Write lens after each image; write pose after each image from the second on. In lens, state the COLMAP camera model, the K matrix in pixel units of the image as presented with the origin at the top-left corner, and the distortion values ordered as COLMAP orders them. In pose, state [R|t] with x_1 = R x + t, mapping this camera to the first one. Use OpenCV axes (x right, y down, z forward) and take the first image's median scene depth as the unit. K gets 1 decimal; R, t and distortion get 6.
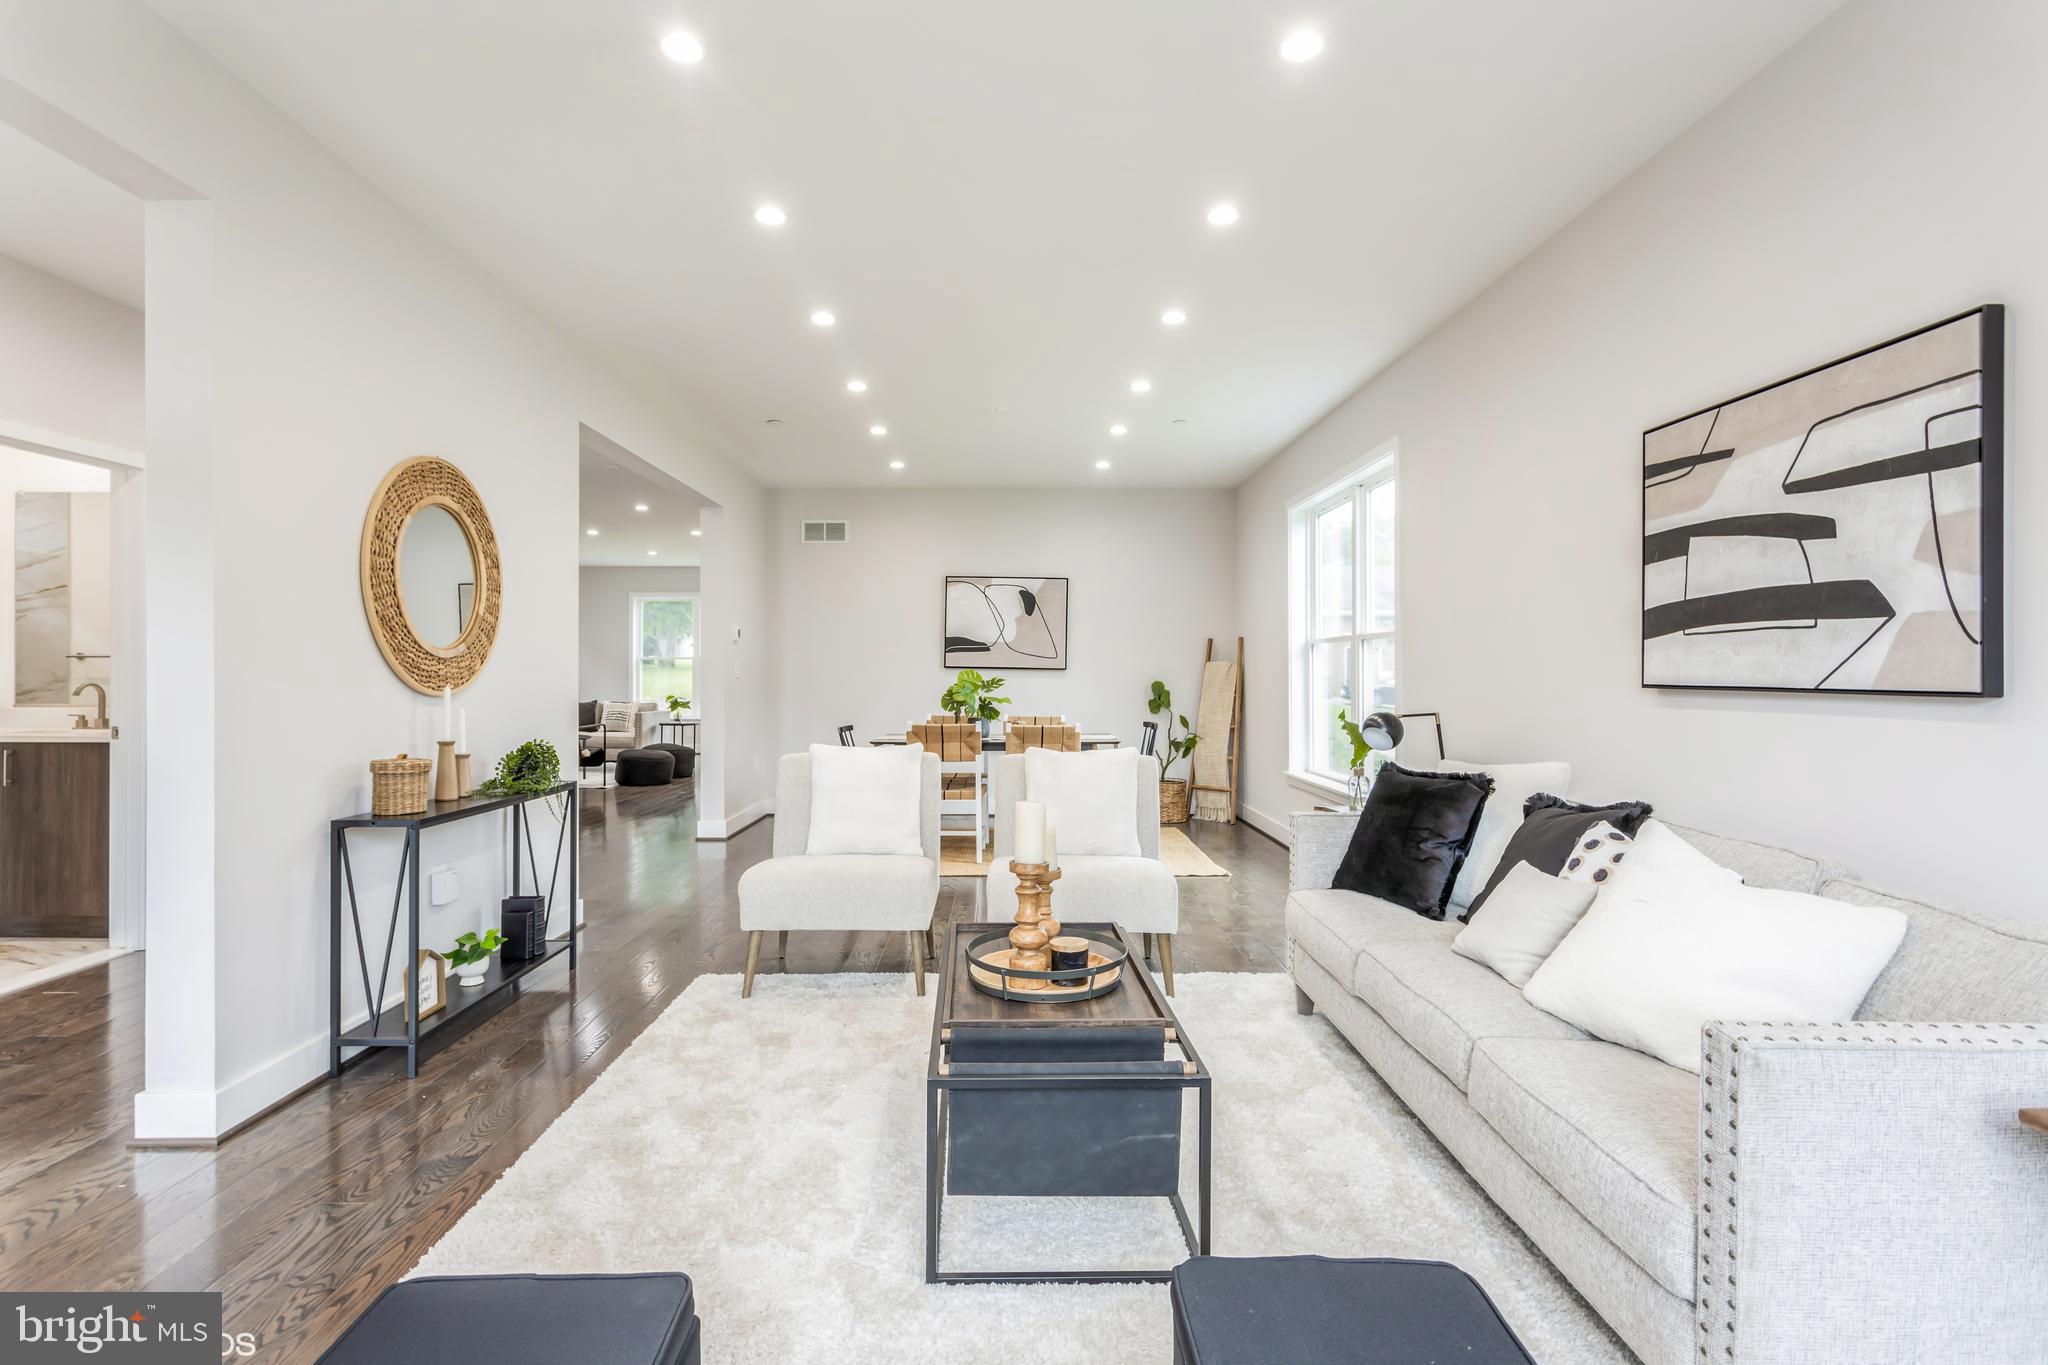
lens RADIAL K [[975.2, 0, 996.9], [0, 975.2, 673.1], [0, 0, 1]] dist [0.000786, 0.002926]
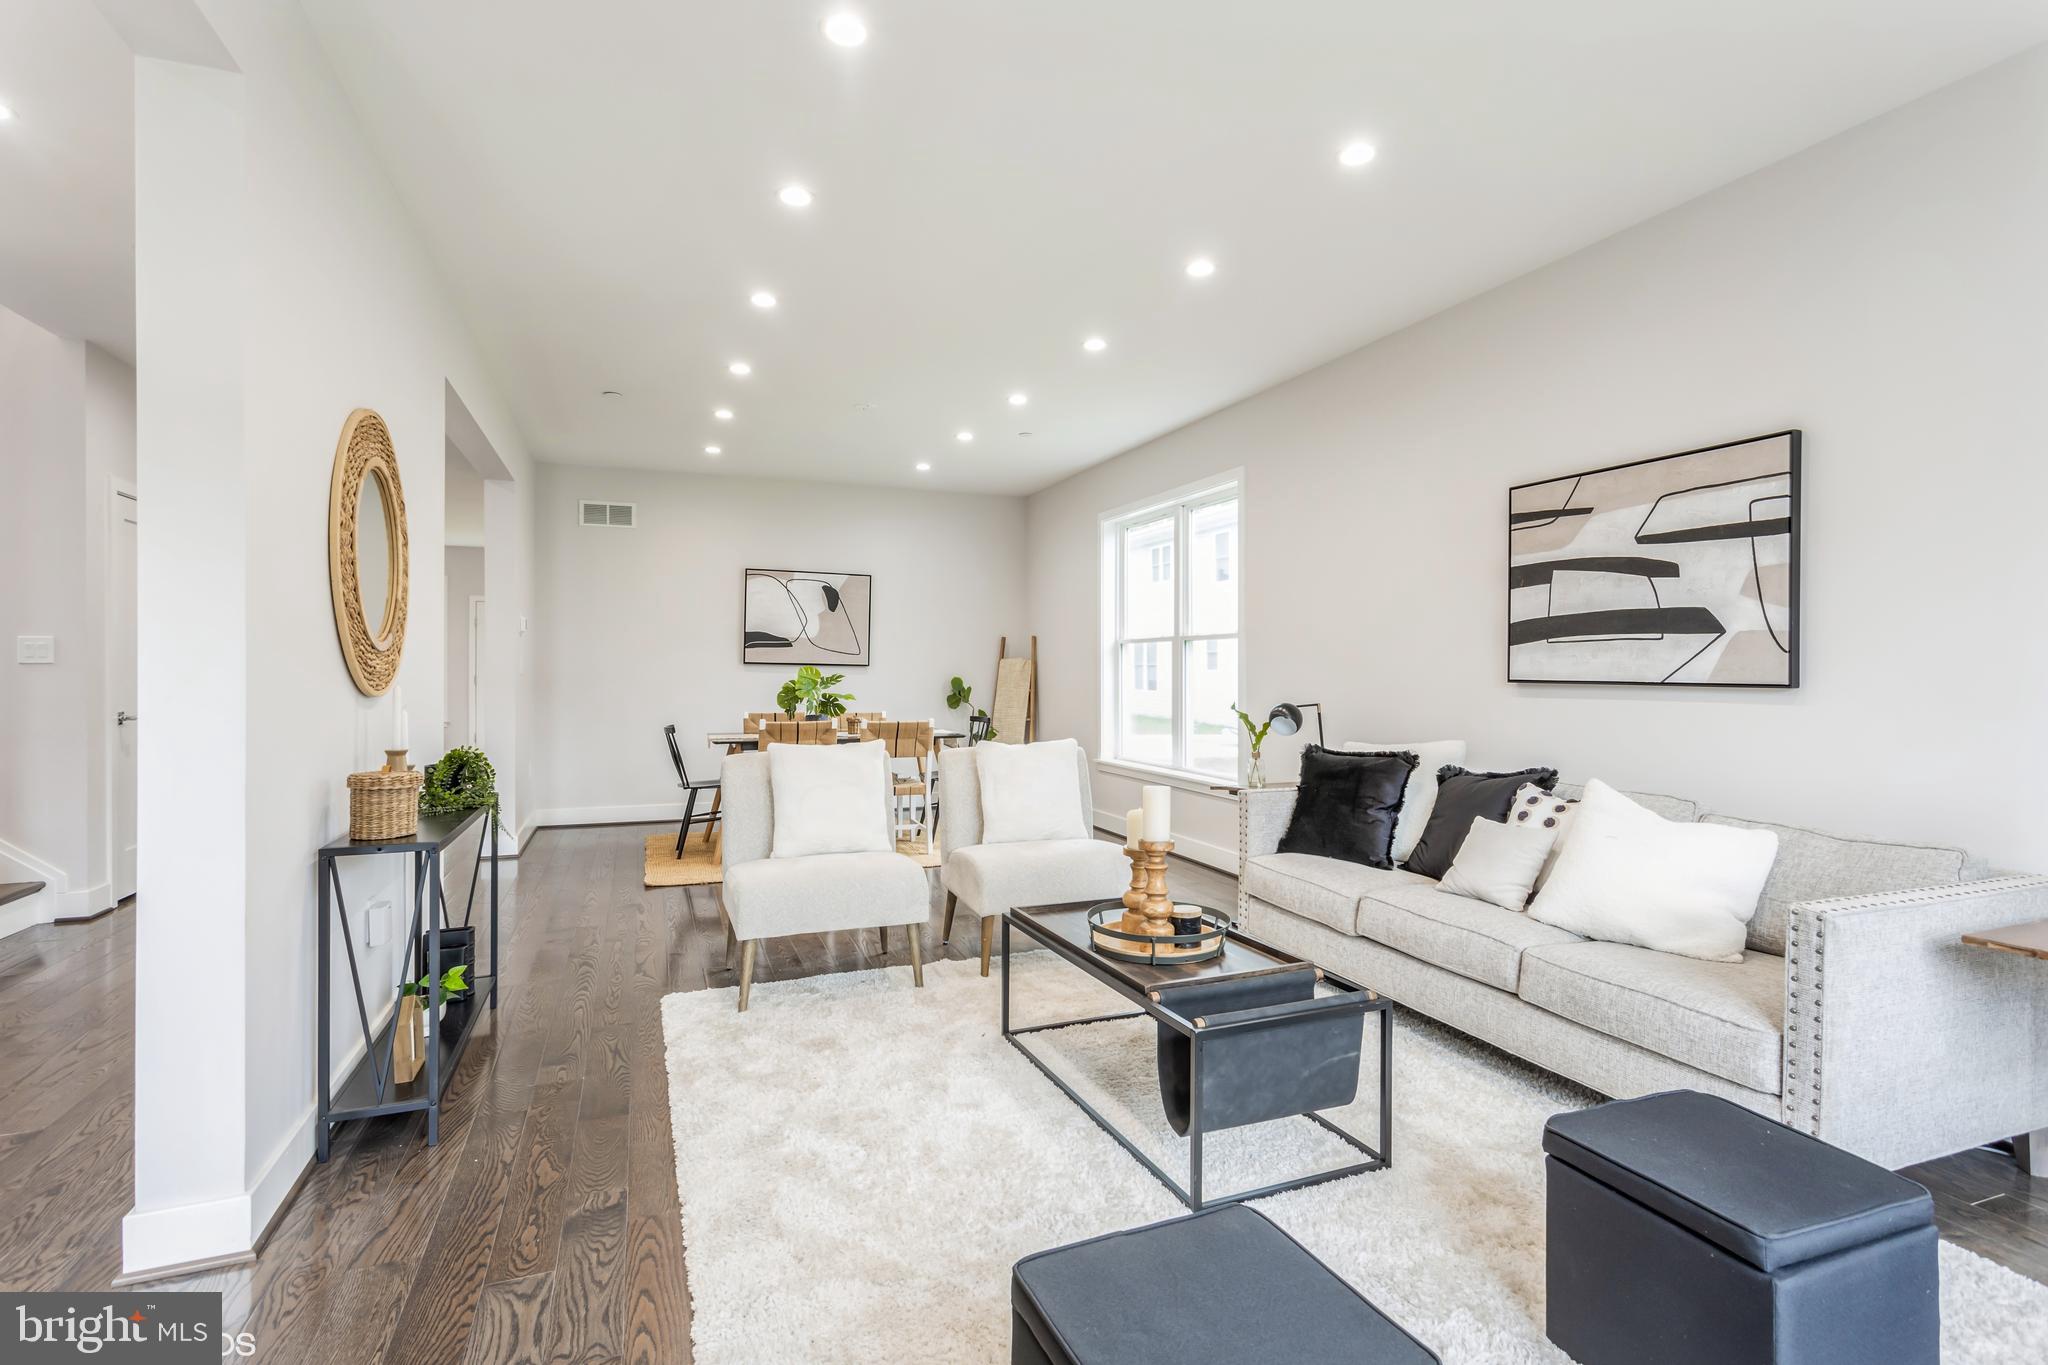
lens RADIAL K [[975.2, 0, 1021.6], [0, 975.2, 672.2], [0, 0, 1]] dist [0.000786, 0.002926]
pose [[0.929675, 0.000790, 0.368380, -0.414917], [-0.001950, 0.999994, 0.002777, -0.000906], [-0.368376, -0.003300, 0.929671, 0.018691]]
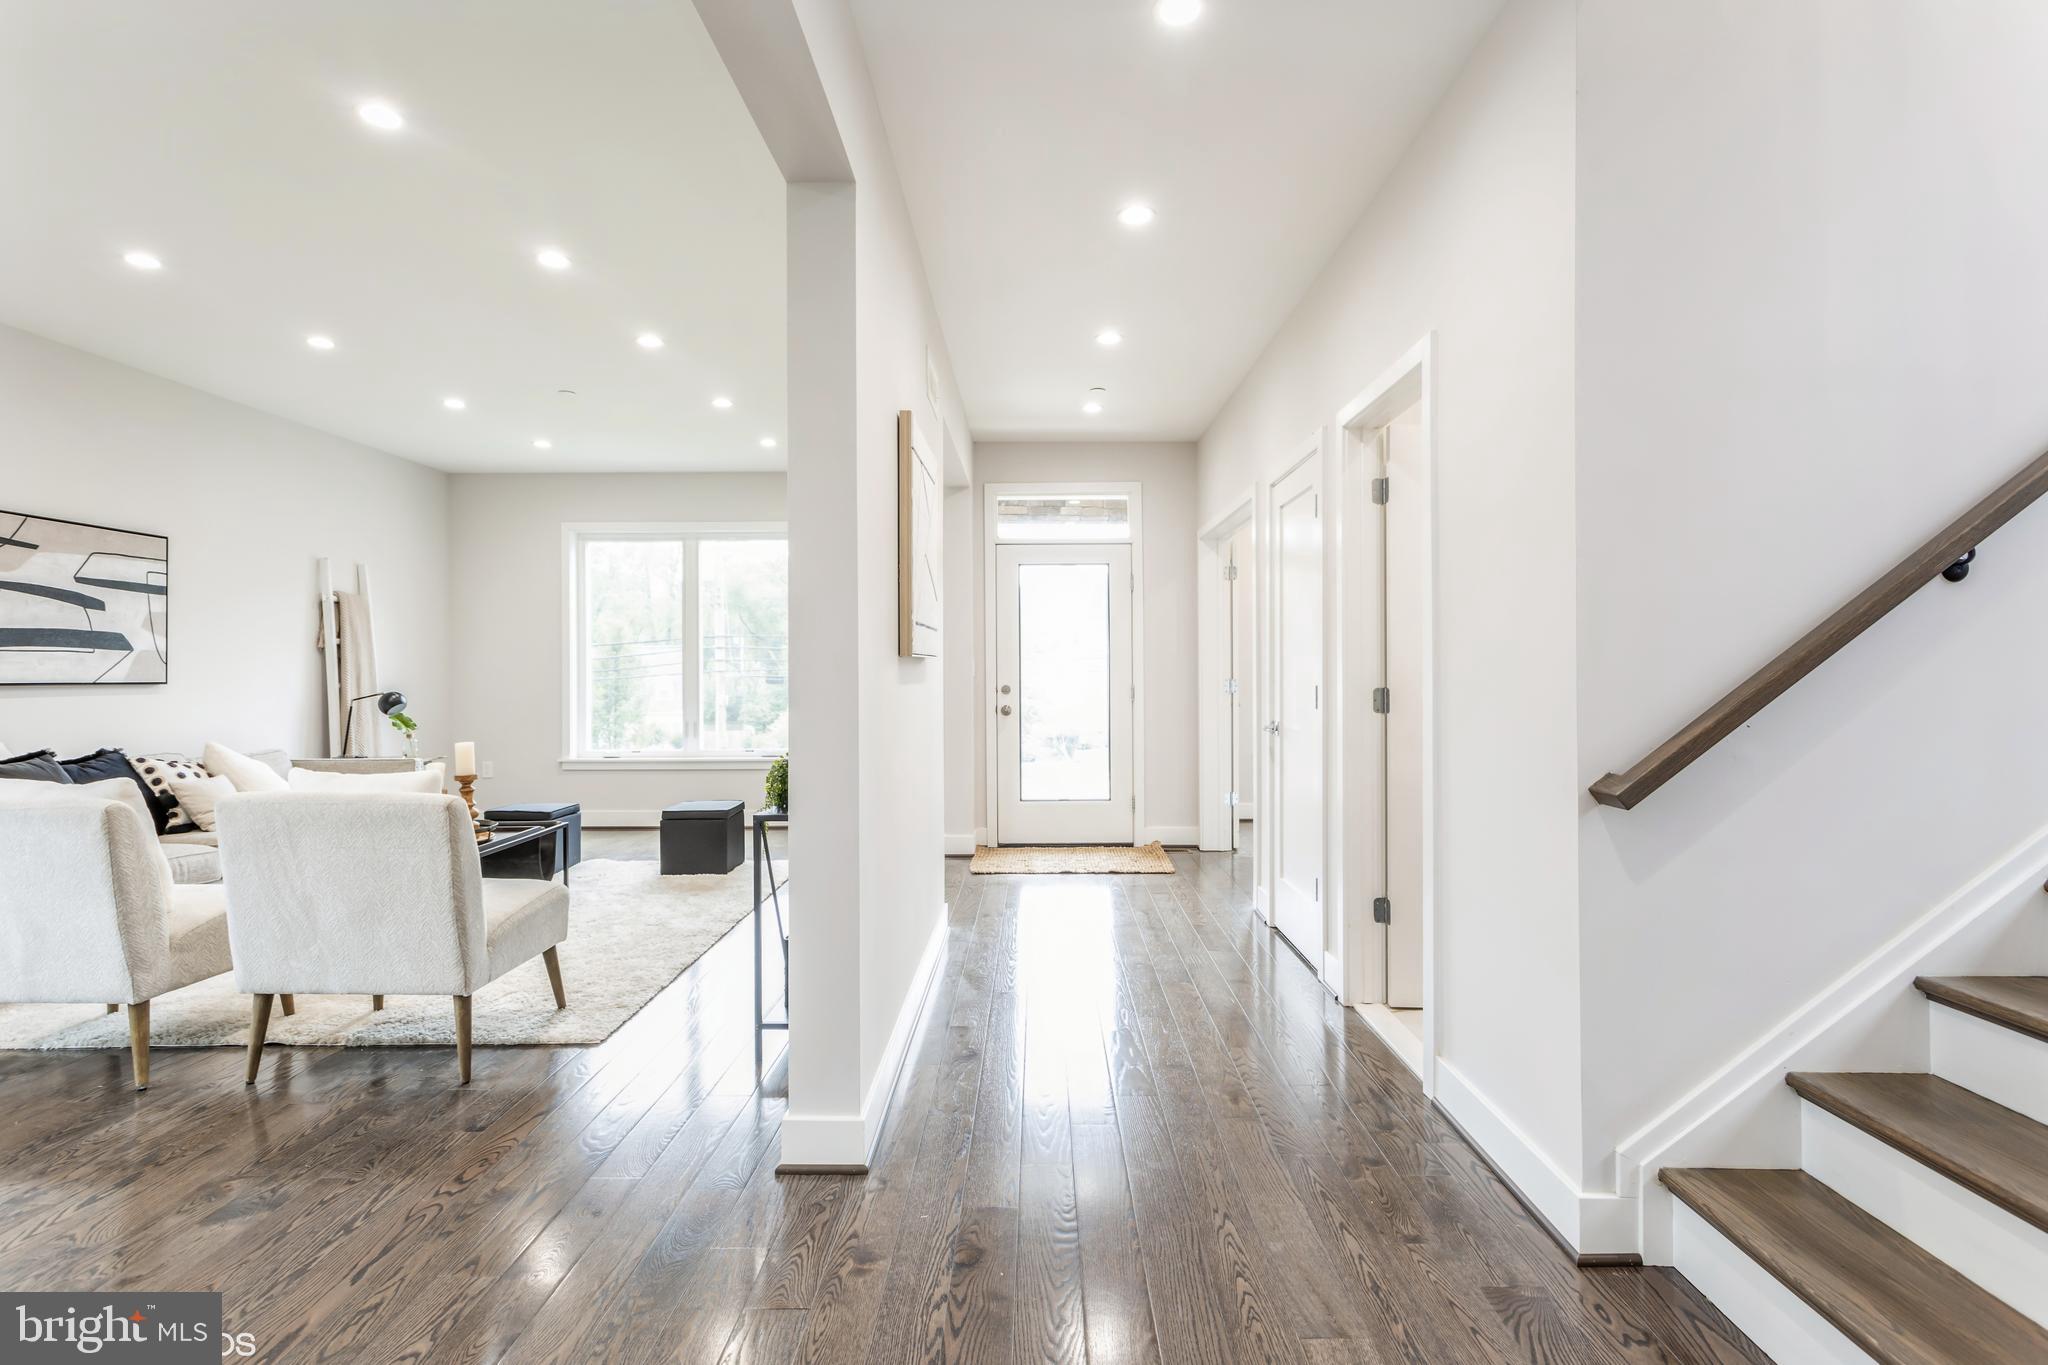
lens RADIAL K [[975.2, 0, 1029.5], [0, 975.2, 672.0], [0, 0, 1]] dist [0.000786, 0.002926]
pose [[-0.999989, 0.004476, 0.001593, -0.840166], [0.004475, 0.999990, -0.000962, 0.003010], [-0.001597, -0.000954, -0.999998, 2.291662]]
